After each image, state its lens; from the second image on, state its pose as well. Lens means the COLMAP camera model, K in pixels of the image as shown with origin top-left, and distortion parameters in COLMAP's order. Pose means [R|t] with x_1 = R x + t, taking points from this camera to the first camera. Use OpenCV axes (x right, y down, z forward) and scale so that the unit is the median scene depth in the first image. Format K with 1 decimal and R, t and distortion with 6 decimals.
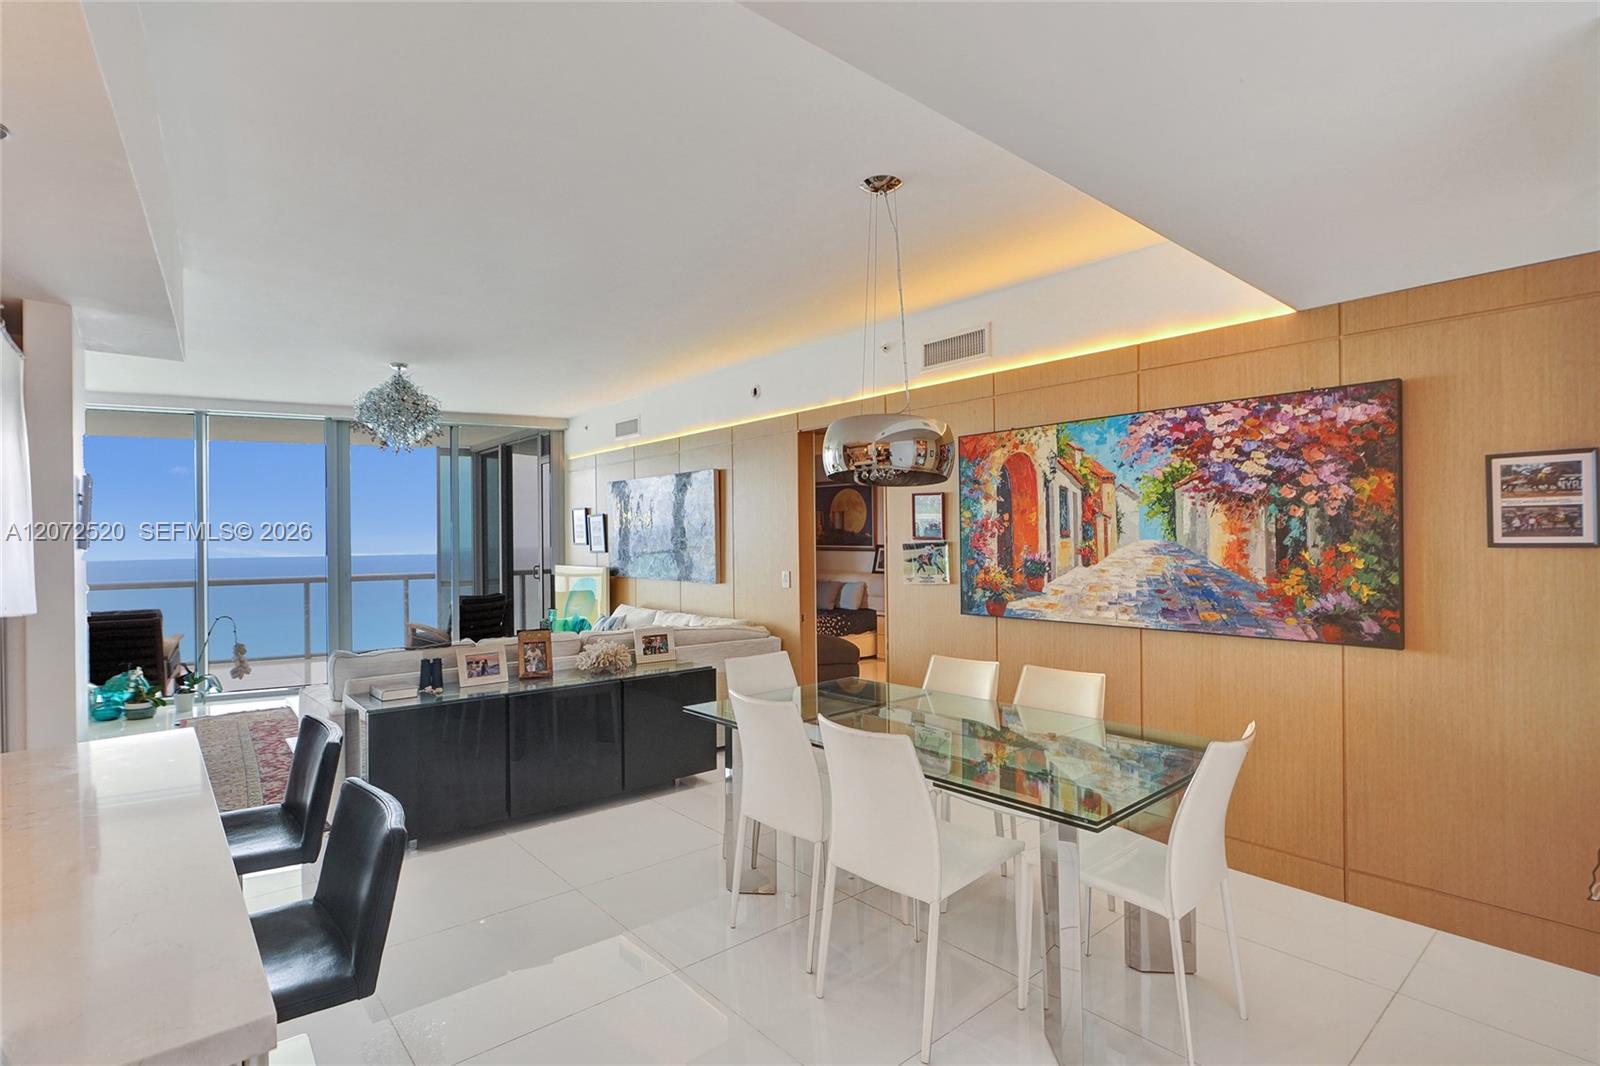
lens RADIAL K [[772.4, 0, 799.4], [0, 772.4, 535.9], [0, 0, 1]] dist [-0.002354, -0.000073]
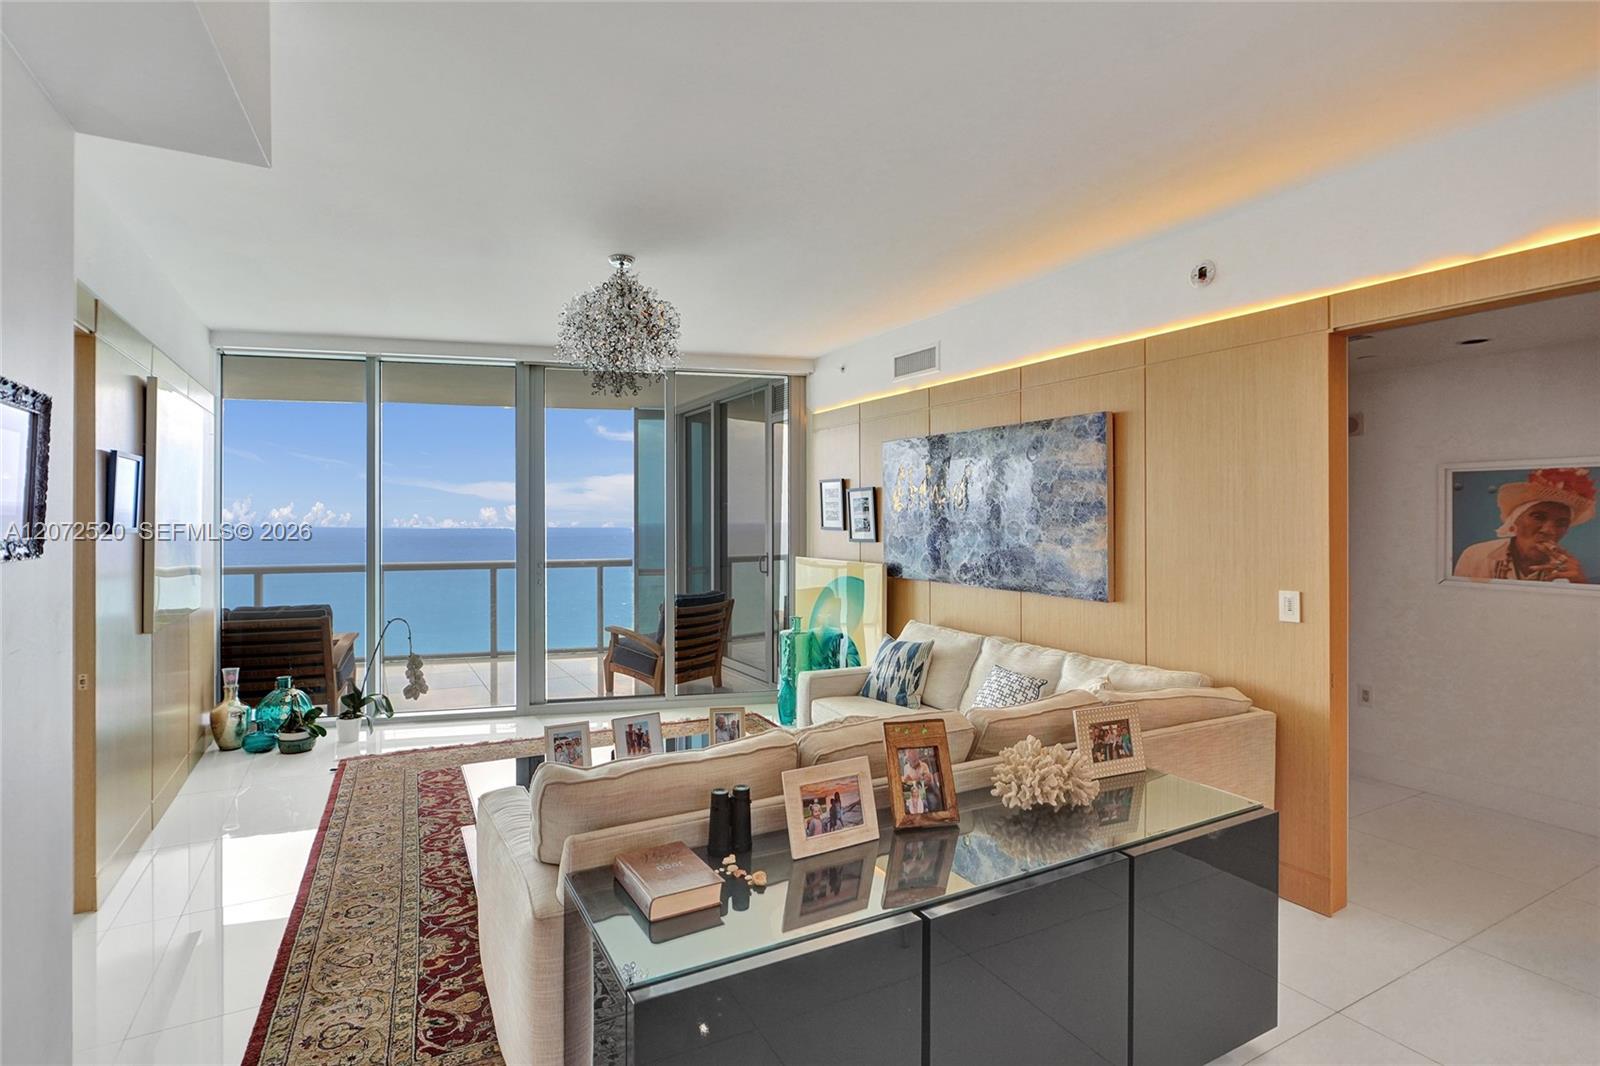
lens RADIAL K [[790.4, 0, 798.4], [0, 790.4, 515.7], [0, 0, 1]] dist [-0.000384, 0.000283]
pose [[0.979726, 0.008547, -0.200160, -0.187954], [-0.008018, 0.999962, 0.003457, -0.004736], [0.200182, -0.001782, 0.979757, 0.296604]]
